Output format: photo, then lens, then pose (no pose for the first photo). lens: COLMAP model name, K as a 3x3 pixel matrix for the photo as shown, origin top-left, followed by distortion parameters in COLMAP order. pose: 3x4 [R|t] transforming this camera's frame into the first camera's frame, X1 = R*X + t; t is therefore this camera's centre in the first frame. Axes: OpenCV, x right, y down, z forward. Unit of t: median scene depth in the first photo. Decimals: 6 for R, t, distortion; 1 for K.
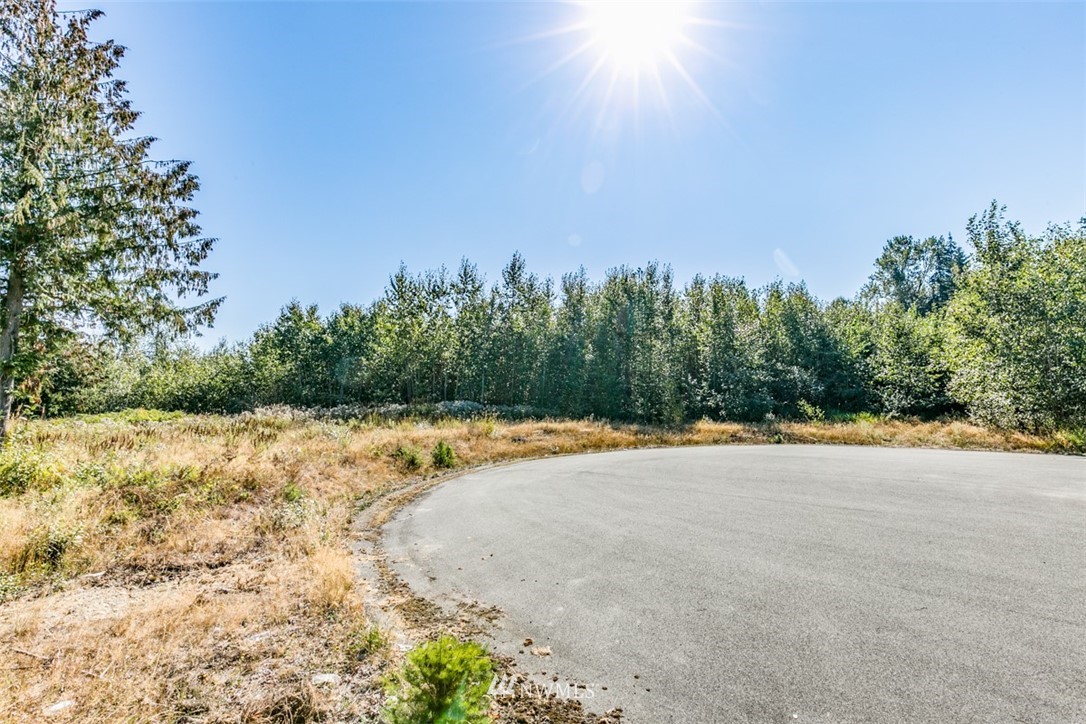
lens RADIAL K [[488.8, 0, 543.6], [0, 488.8, 360.6], [0, 0, 1]] dist [0.006416, -0.000661]
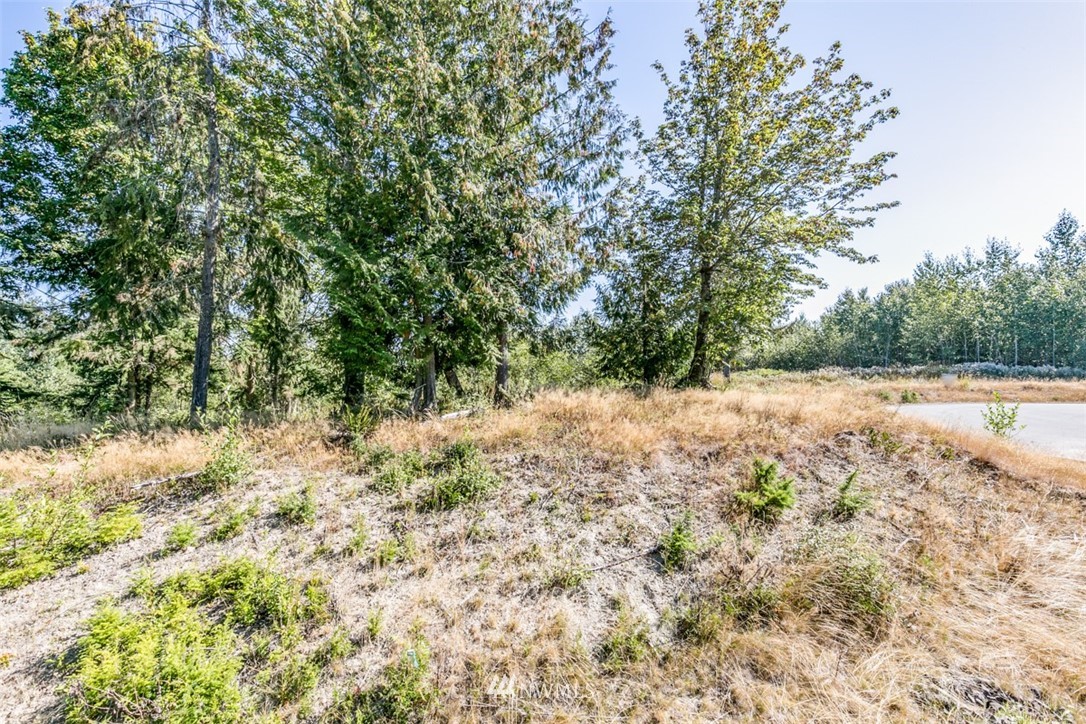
lens RADIAL K [[488.8, 0, 543.6], [0, 488.8, 360.6], [0, 0, 1]] dist [0.006416, -0.000661]
pose [[0.460336, -0.012900, -0.887651, 0.349867], [0.095865, 0.994770, 0.035259, -0.059114], [0.882554, -0.101325, 0.459165, -0.445759]]
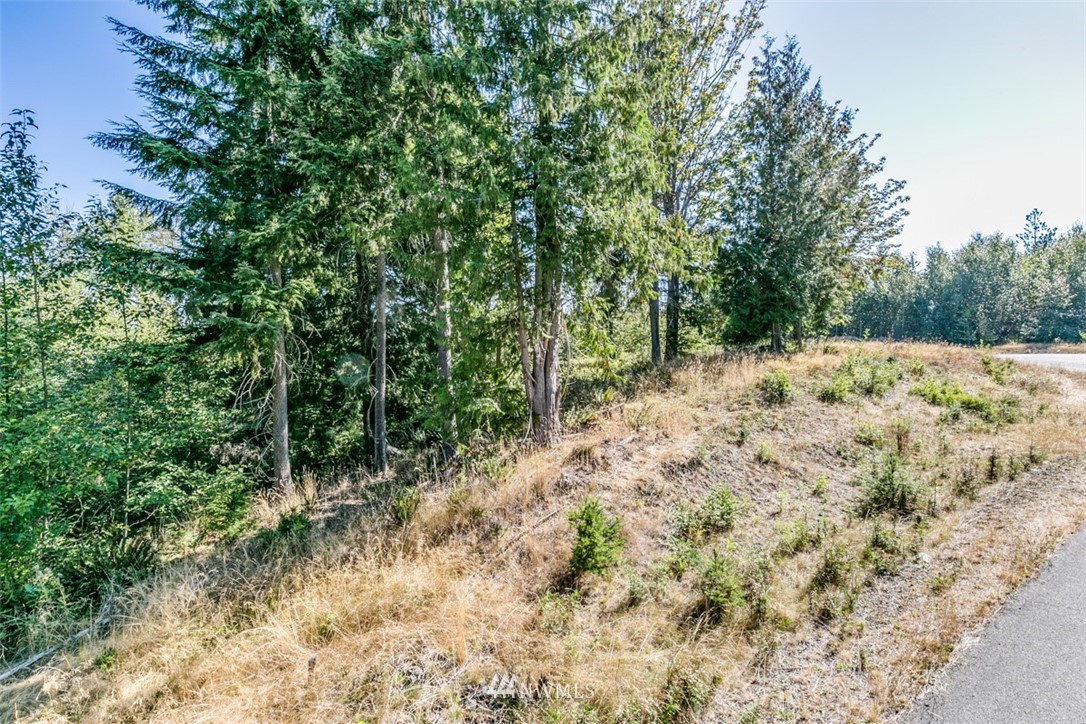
lens RADIAL K [[488.8, 0, 543.6], [0, 488.8, 360.6], [0, 0, 1]] dist [0.006416, -0.000661]
pose [[0.730251, -0.008715, -0.683124, 0.225609], [0.104074, 0.989667, 0.098628, -0.109336], [0.675206, -0.143118, 0.723612, -0.953436]]
